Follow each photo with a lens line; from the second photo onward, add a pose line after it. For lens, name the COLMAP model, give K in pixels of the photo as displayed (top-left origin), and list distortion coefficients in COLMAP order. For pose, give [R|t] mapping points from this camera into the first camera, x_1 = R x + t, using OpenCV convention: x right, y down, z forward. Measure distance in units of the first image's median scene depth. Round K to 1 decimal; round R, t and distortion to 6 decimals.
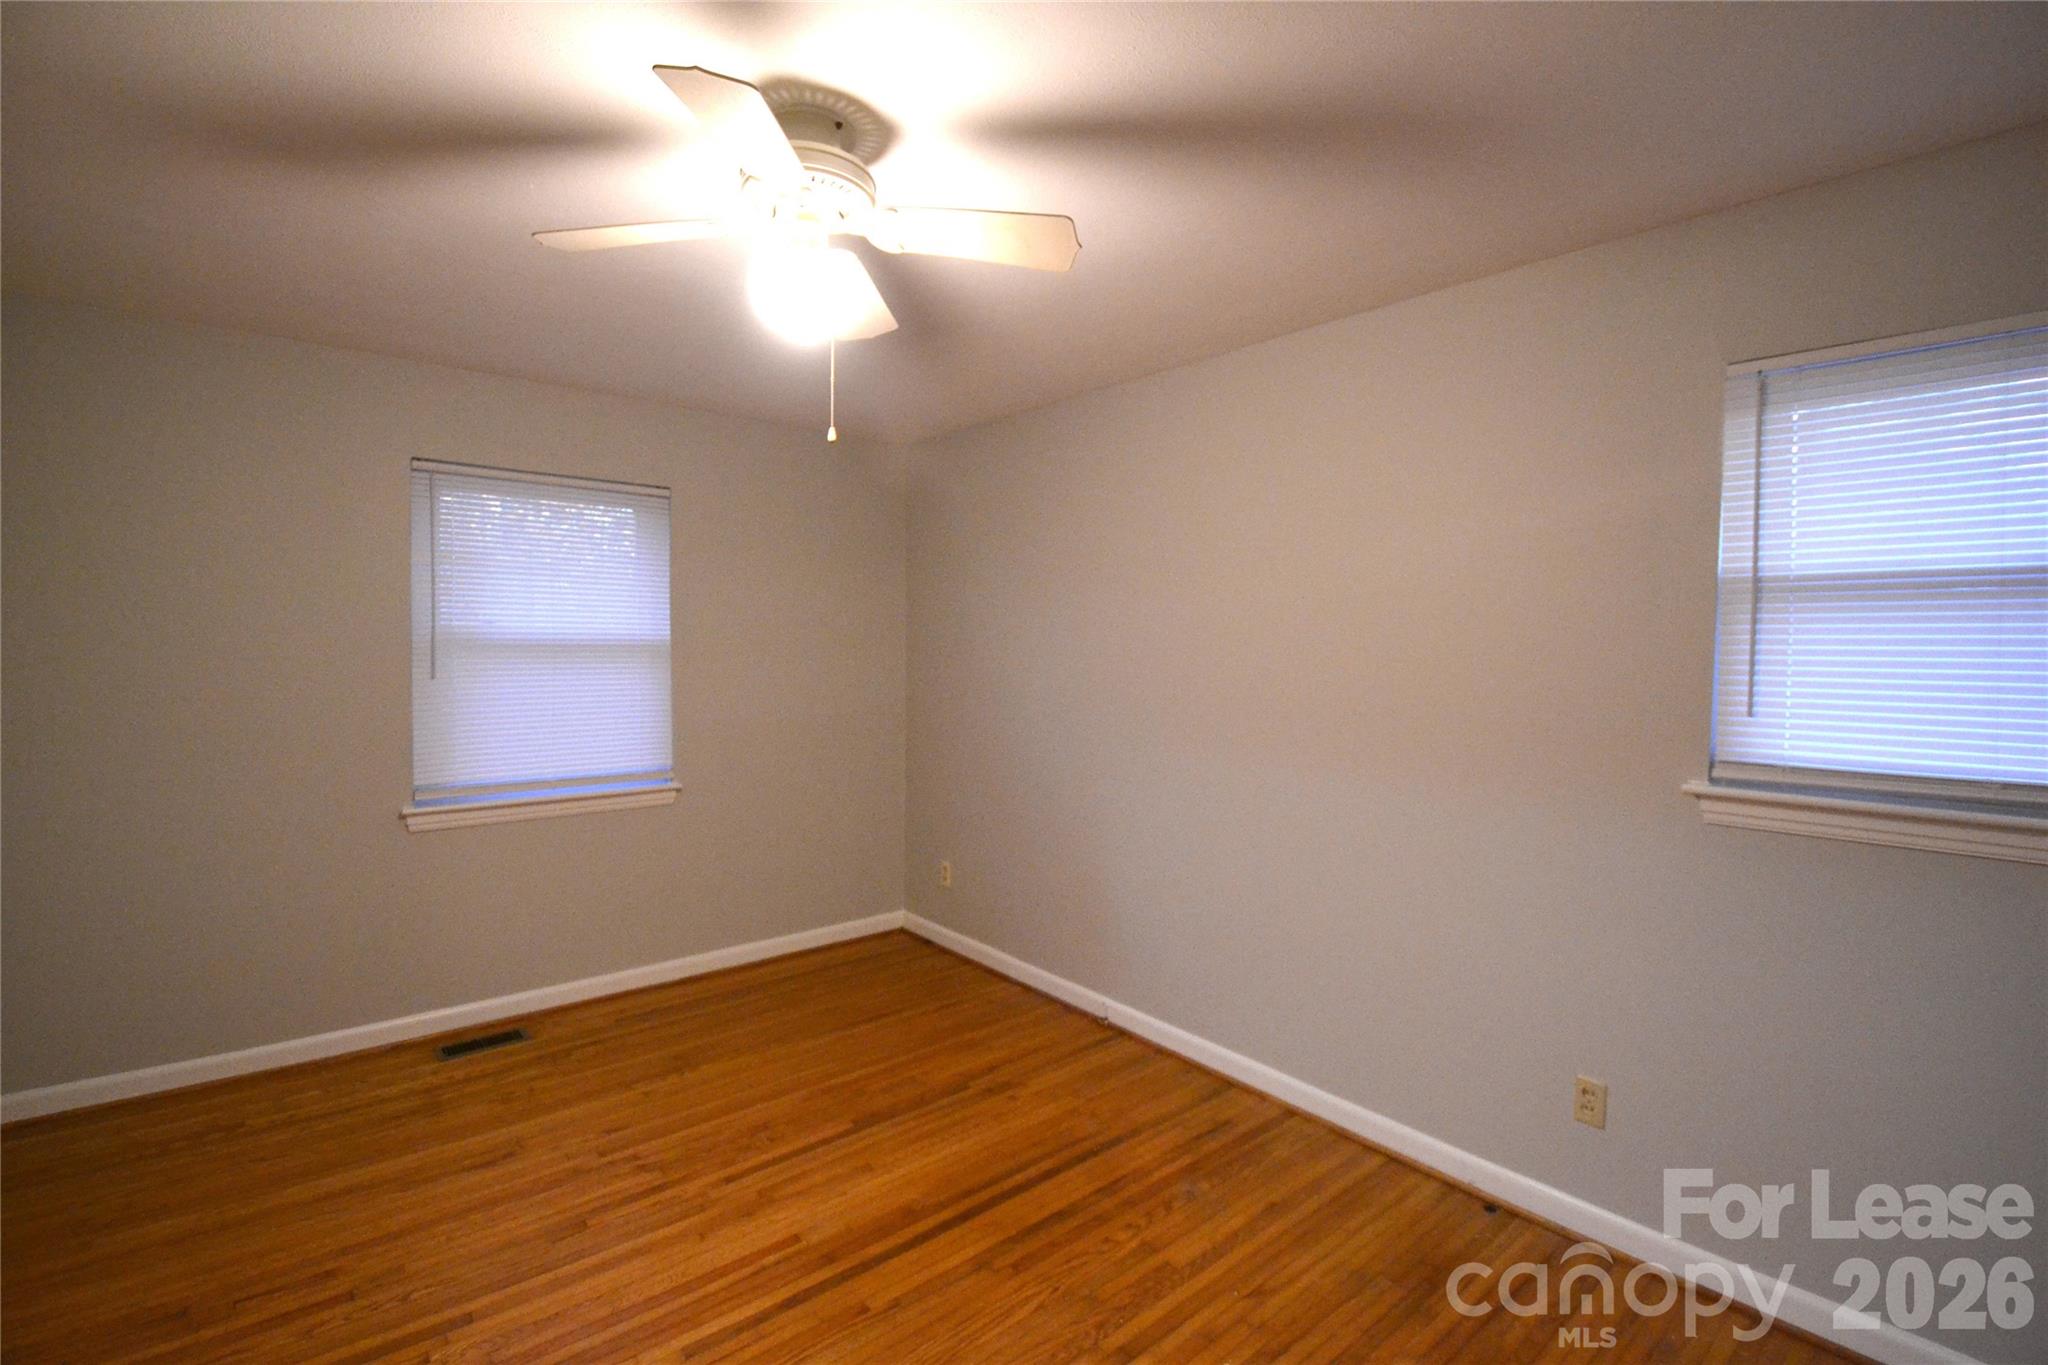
lens RADIAL K [[907.2, 0, 1028.7], [0, 907.2, 675.3], [0, 0, 1]] dist [0.002440, -0.012870]
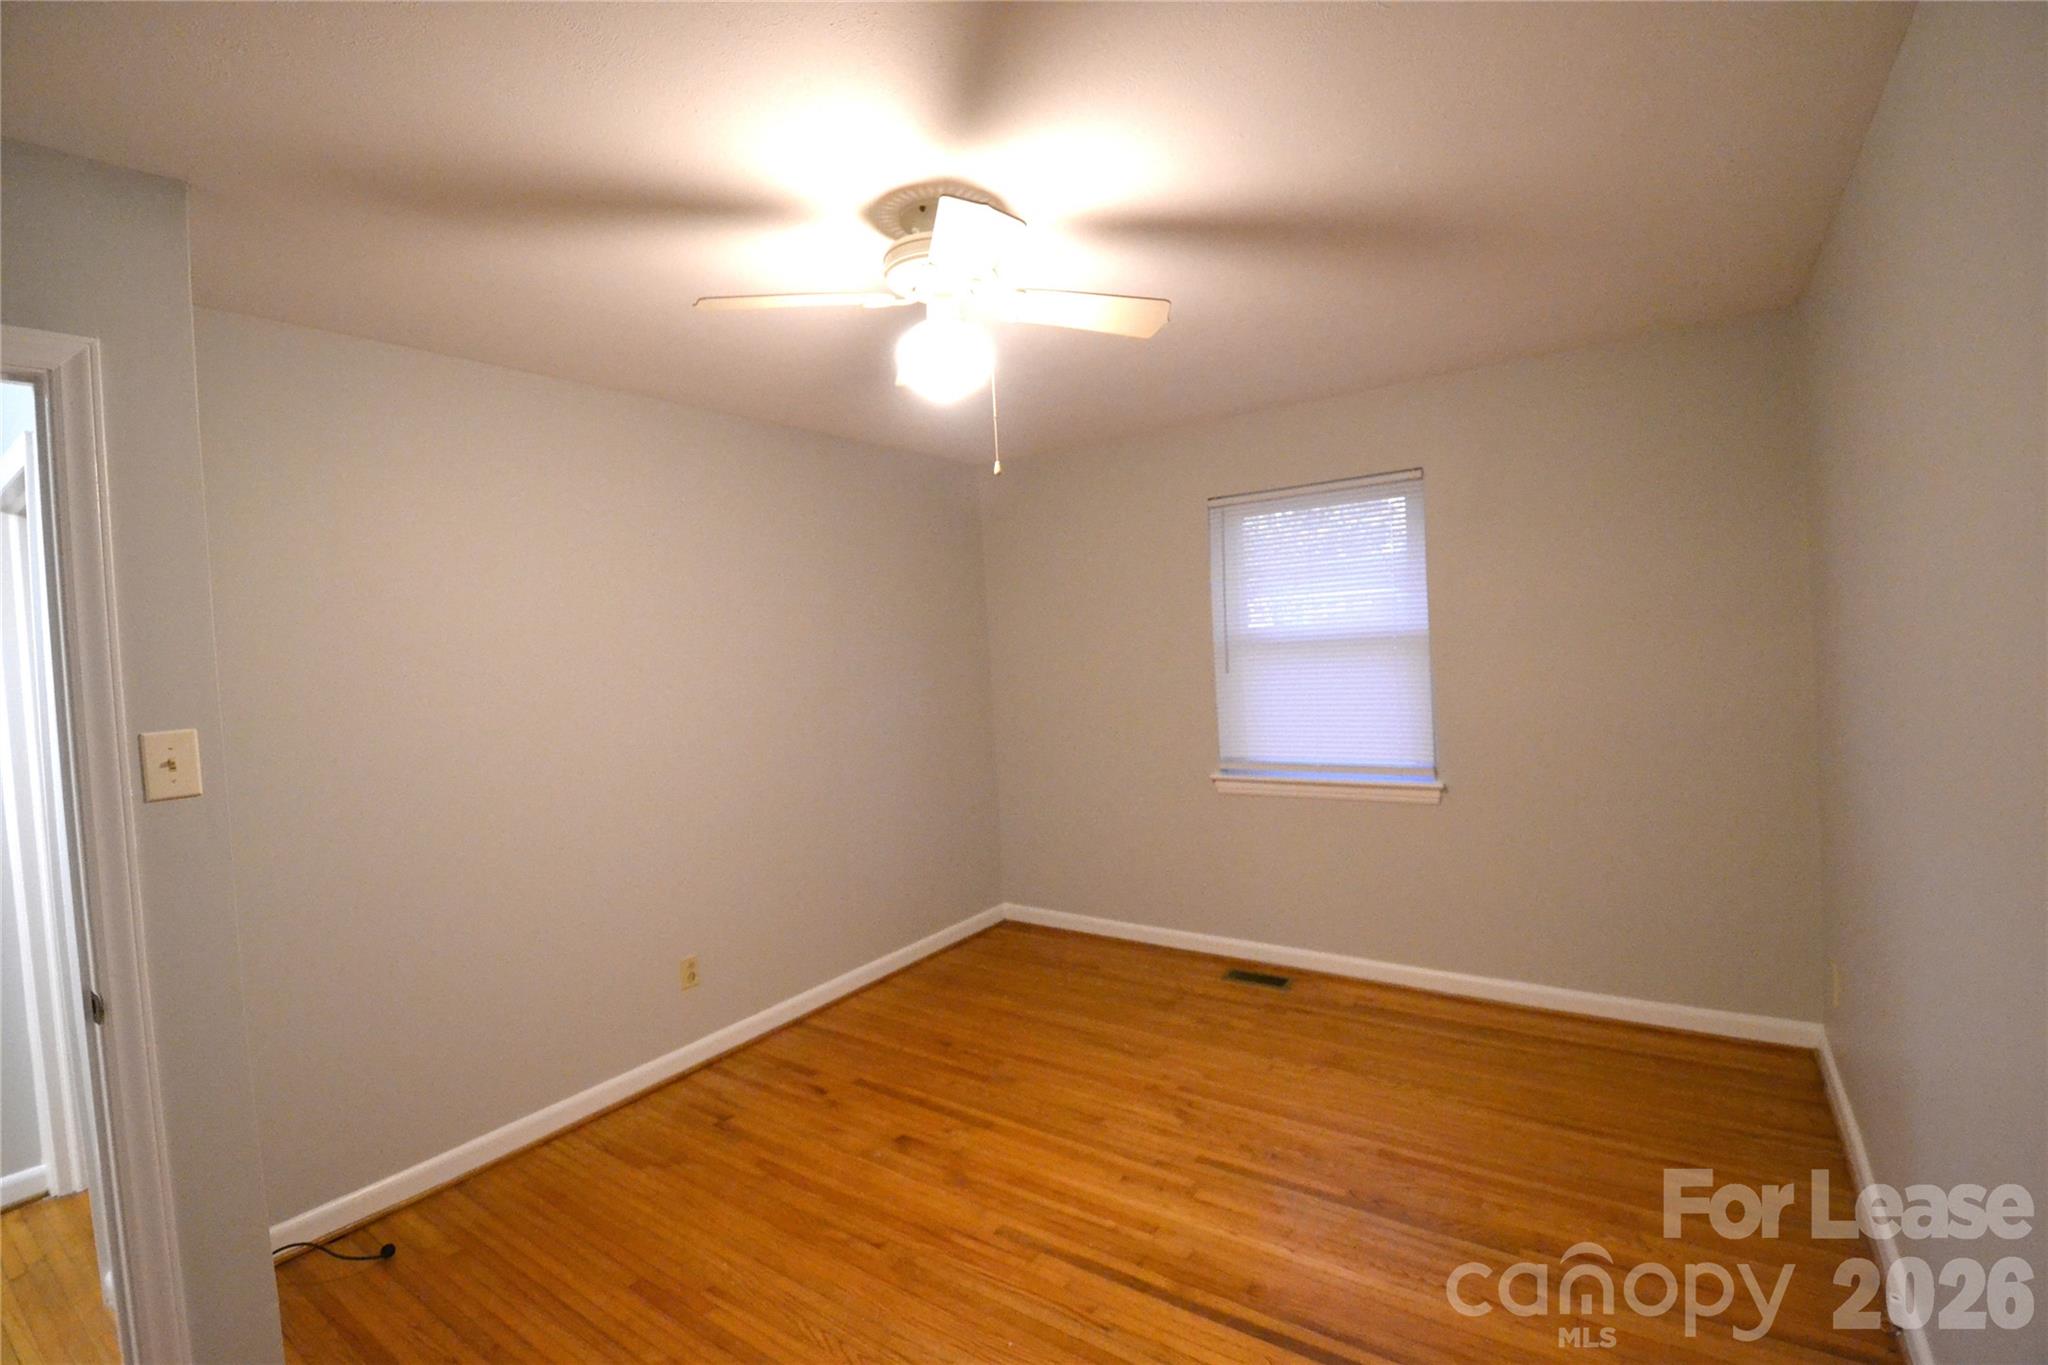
lens RADIAL K [[907.2, 0, 1033.8], [0, 907.2, 675.0], [0, 0, 1]] dist [0.002440, -0.012870]
pose [[0.262276, 0.011338, -0.964926, 0.516316], [0.019978, 0.999653, 0.017176, -0.021296], [0.964786, -0.023782, 0.261959, 0.457145]]
